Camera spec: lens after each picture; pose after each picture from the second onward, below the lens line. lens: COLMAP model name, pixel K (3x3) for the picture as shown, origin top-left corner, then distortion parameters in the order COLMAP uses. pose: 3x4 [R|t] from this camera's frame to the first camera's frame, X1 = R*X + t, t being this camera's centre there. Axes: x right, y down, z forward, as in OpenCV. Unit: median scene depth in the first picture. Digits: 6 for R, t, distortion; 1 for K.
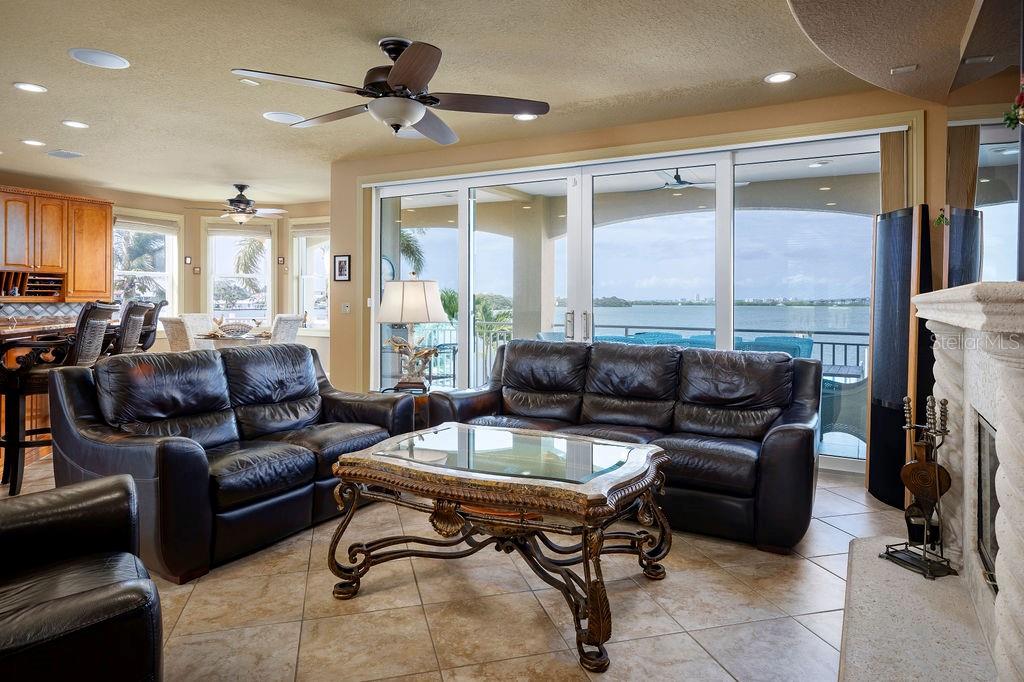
lens RADIAL K [[659.2, 0, 509.0], [0, 659.2, 306.1], [0, 0, 1]] dist [-0.001627, -0.000861]
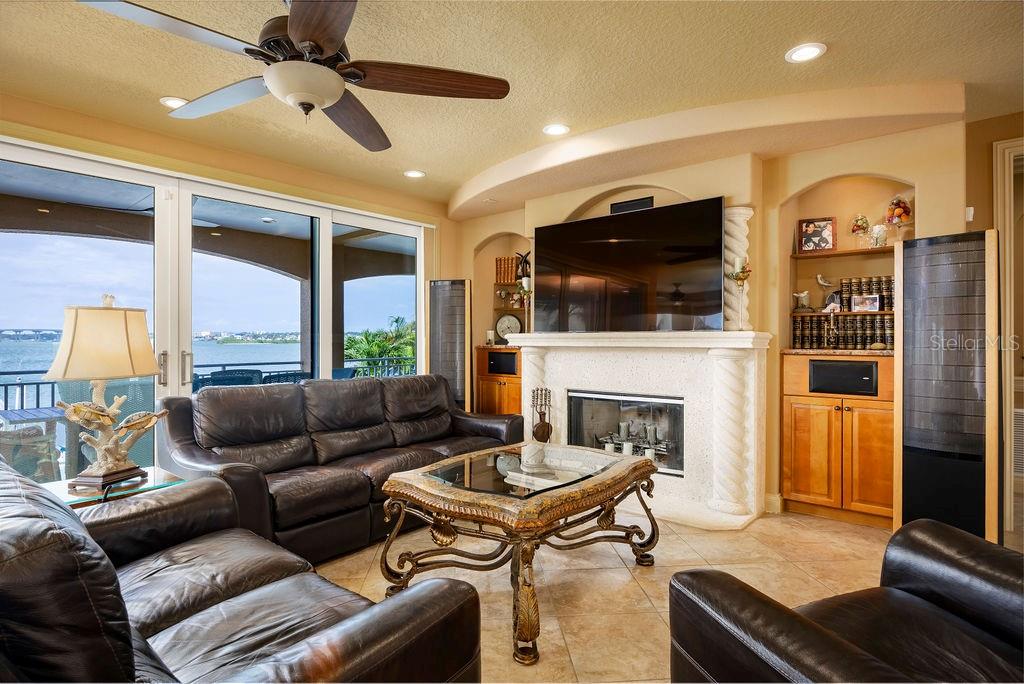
lens RADIAL K [[529.9, 0, 550.4], [0, 529.9, 340.5], [0, 0, 1]] dist [-0.003033, -0.000317]
pose [[0.157306, -0.012064, 0.987476, -0.670630], [0.010139, 0.999892, 0.010601, -0.011093], [-0.987498, 0.008345, 0.157411, 0.584613]]
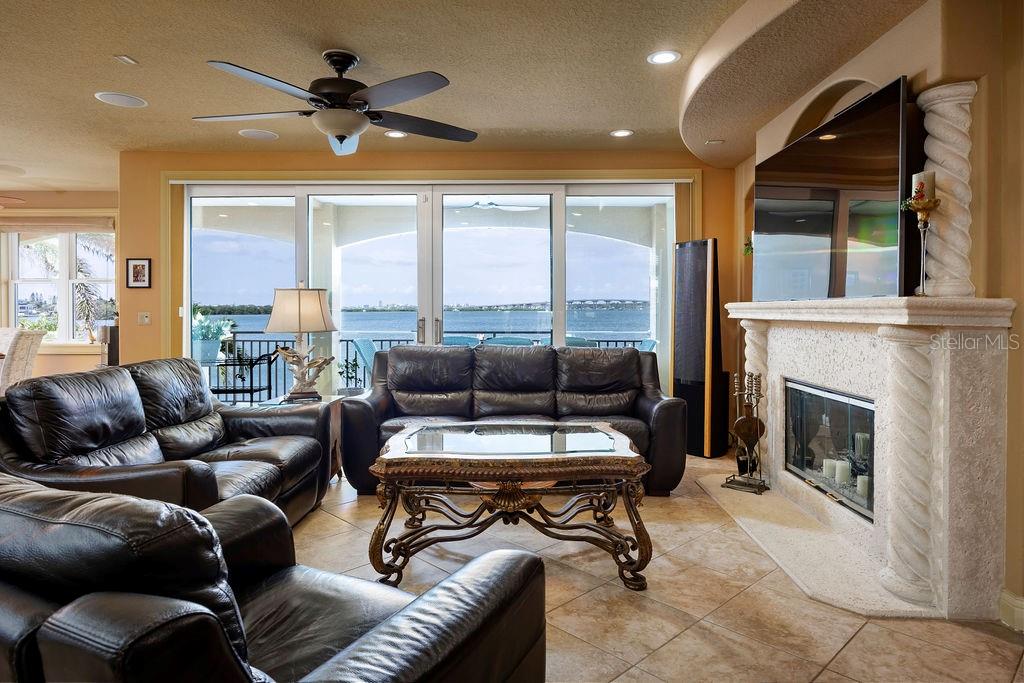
lens RADIAL K [[638.3, 0, 537.4], [0, 638.3, 318.0], [0, 0, 1]] dist [-0.005954, -0.001606]
pose [[0.872593, -0.014822, 0.488223, -0.365020], [0.010368, 0.999876, 0.011826, -0.003968], [-0.488338, -0.005258, 0.872639, -0.005852]]
